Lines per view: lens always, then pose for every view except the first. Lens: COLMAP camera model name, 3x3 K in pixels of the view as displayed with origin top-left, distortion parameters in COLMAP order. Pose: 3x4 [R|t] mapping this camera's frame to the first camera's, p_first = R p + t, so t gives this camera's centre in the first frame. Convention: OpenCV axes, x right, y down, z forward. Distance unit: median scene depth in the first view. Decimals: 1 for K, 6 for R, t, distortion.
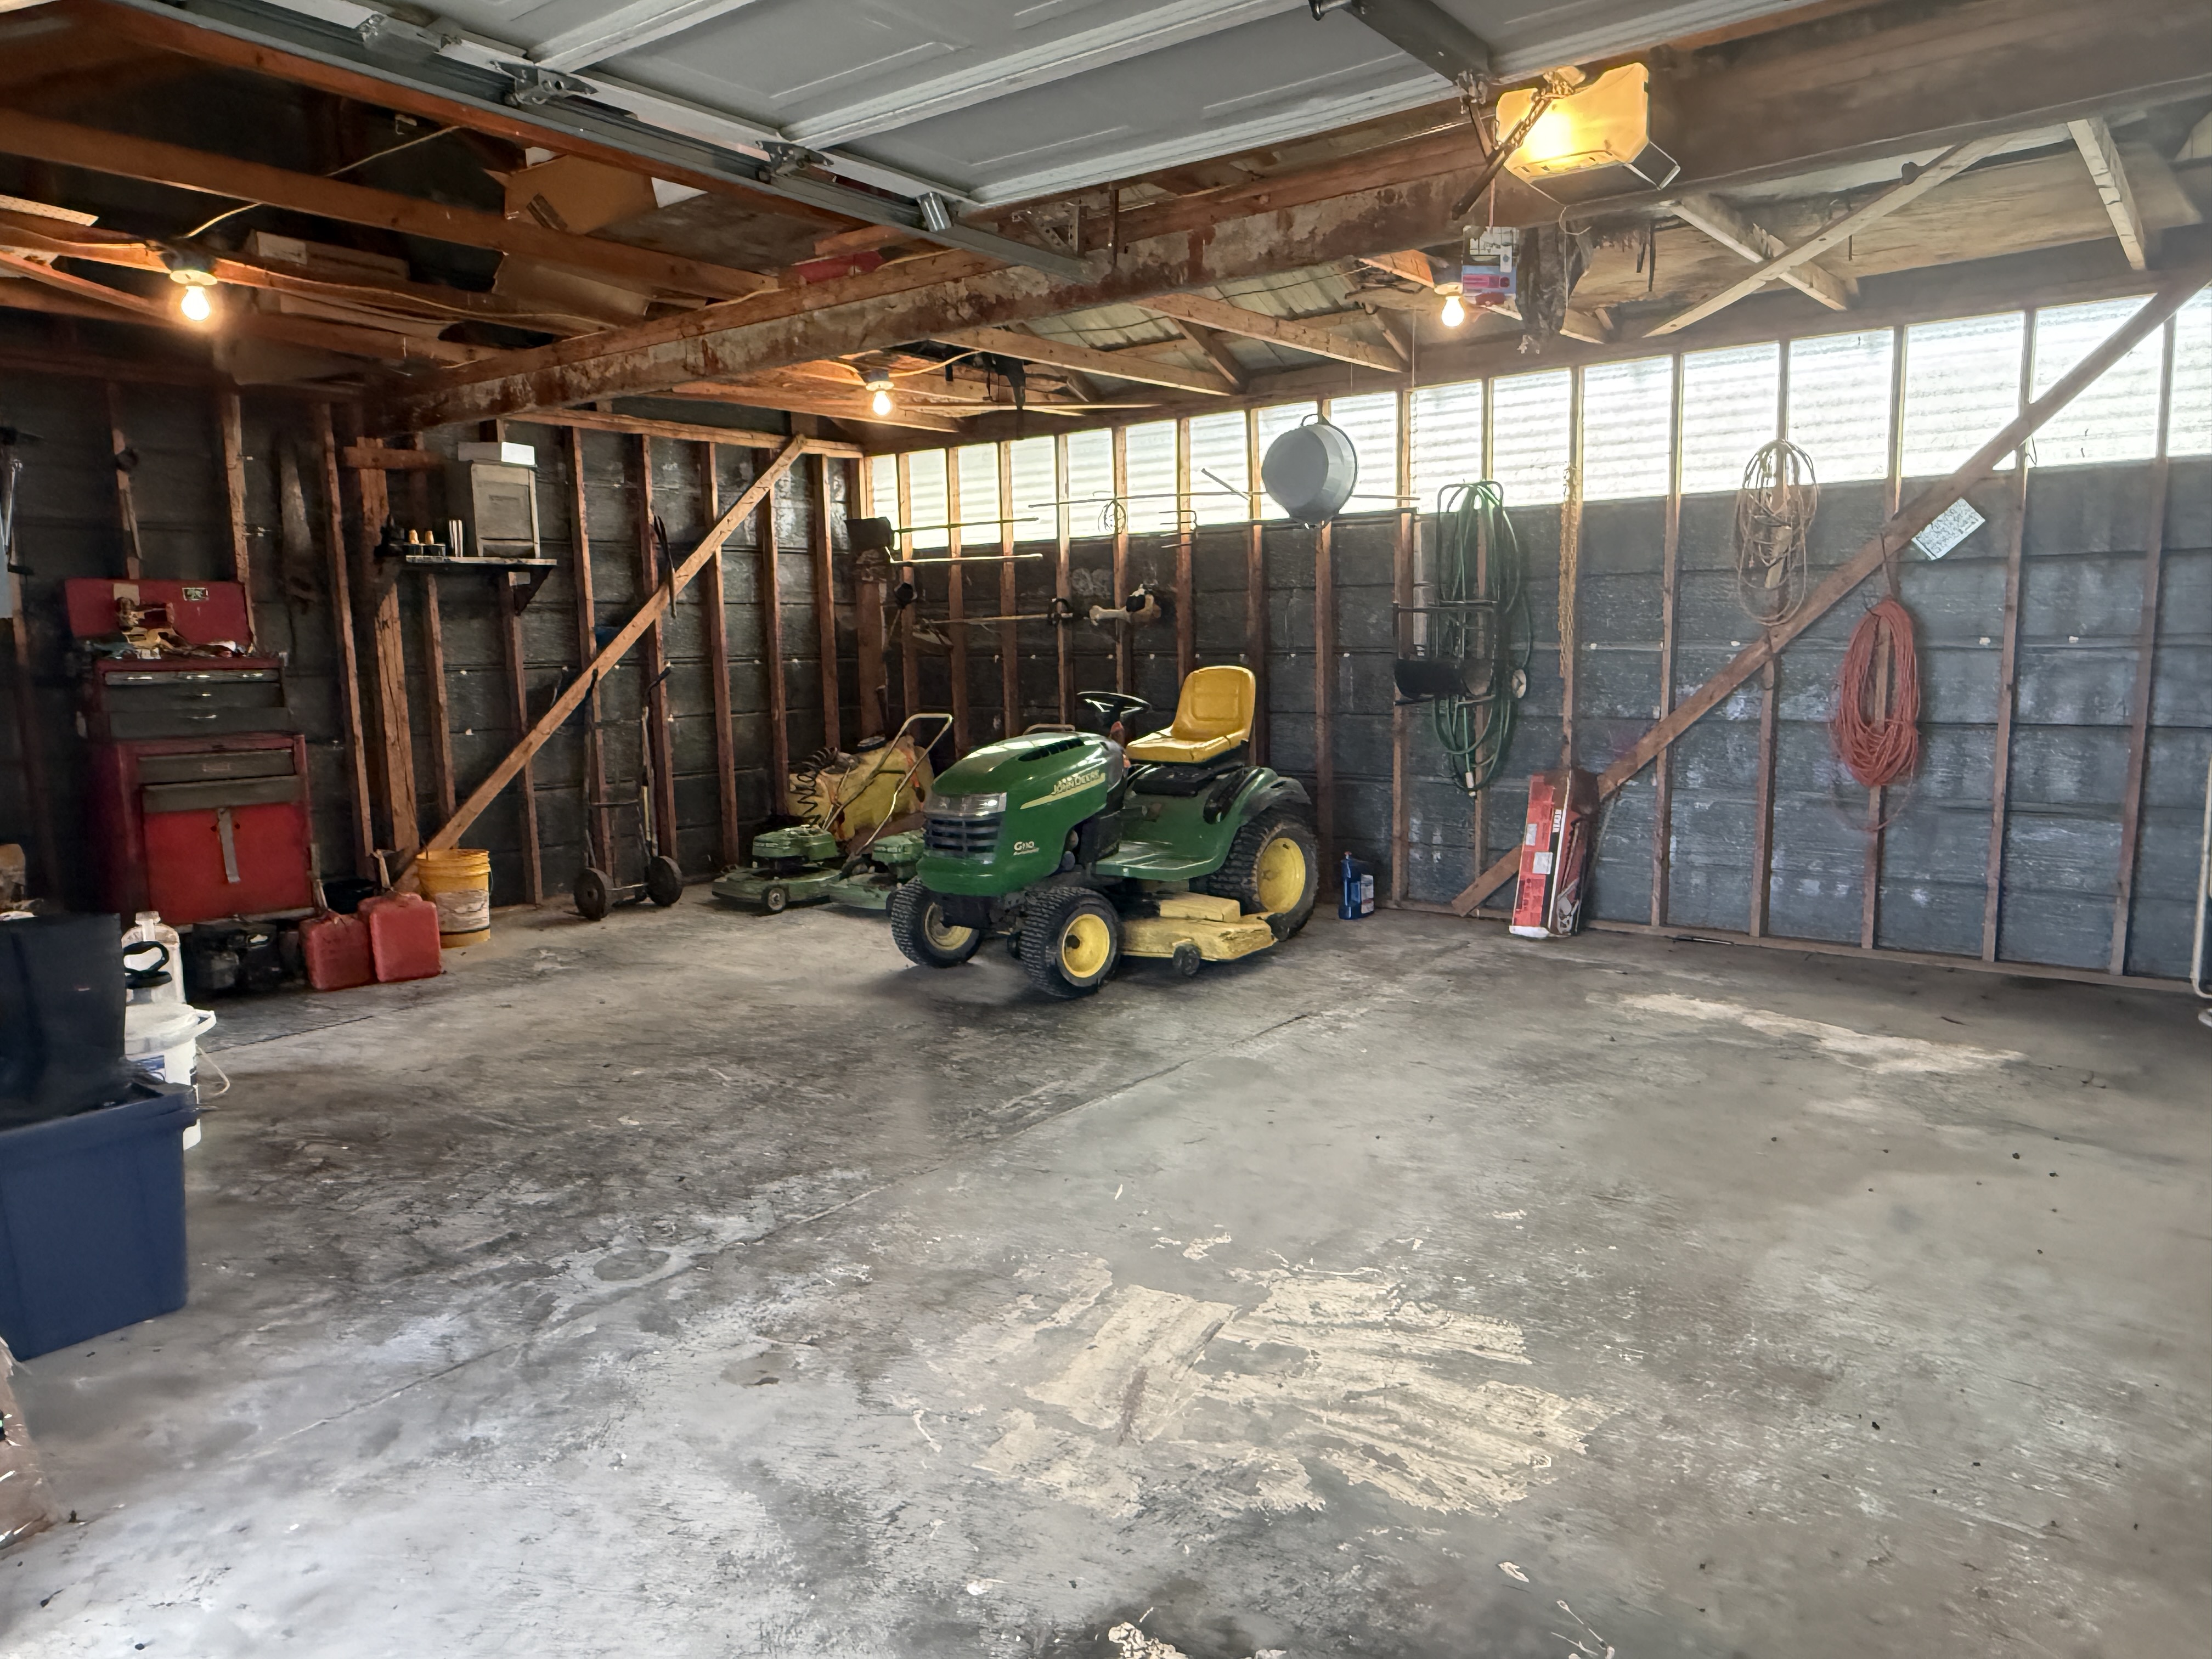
lens RADIAL K [[1481.2, 0, 1106.0], [0, 1481.2, 829.5], [0, 0, 1]] dist [0.009840, -0.001214]
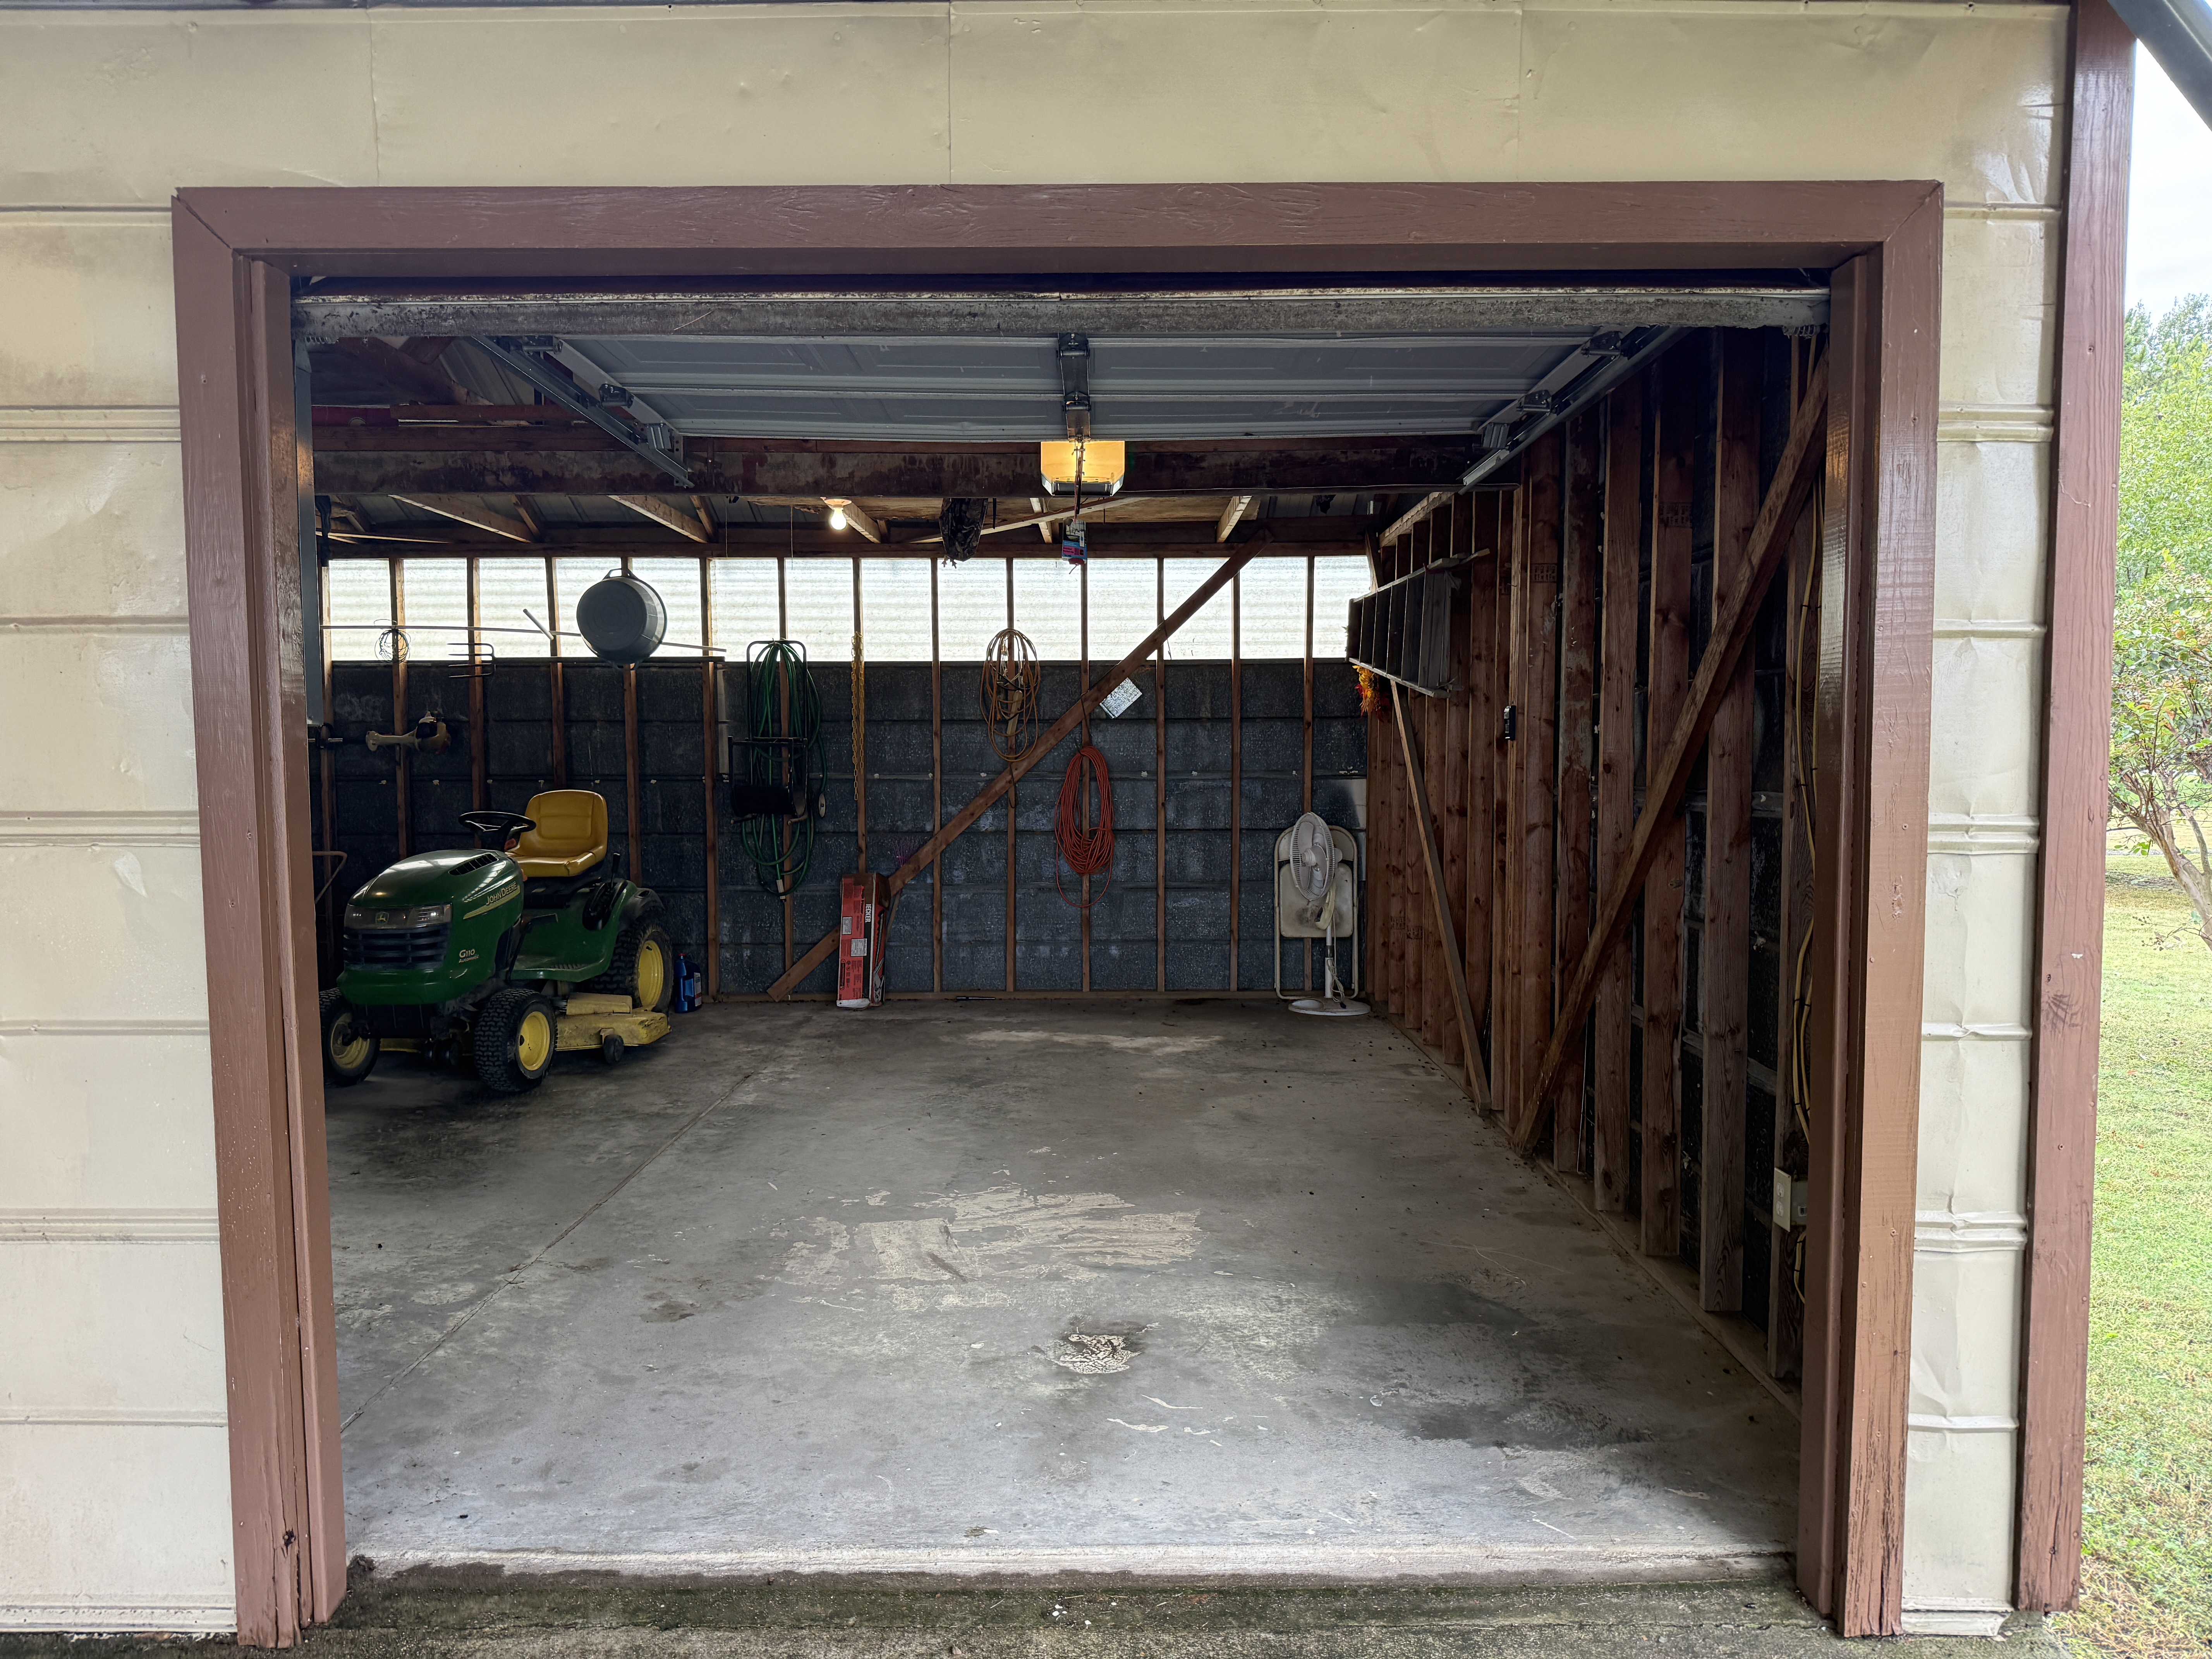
lens RADIAL K [[1517.1, 0, 1106.0], [0, 1517.1, 829.5], [0, 0, 1]] dist [0.101753, -0.001479]
pose [[0.792082, -0.012198, 0.610293, -0.342452], [0.069328, 0.995129, -0.070088, 0.029800], [-0.606465, 0.097826, 0.789069, -0.154024]]
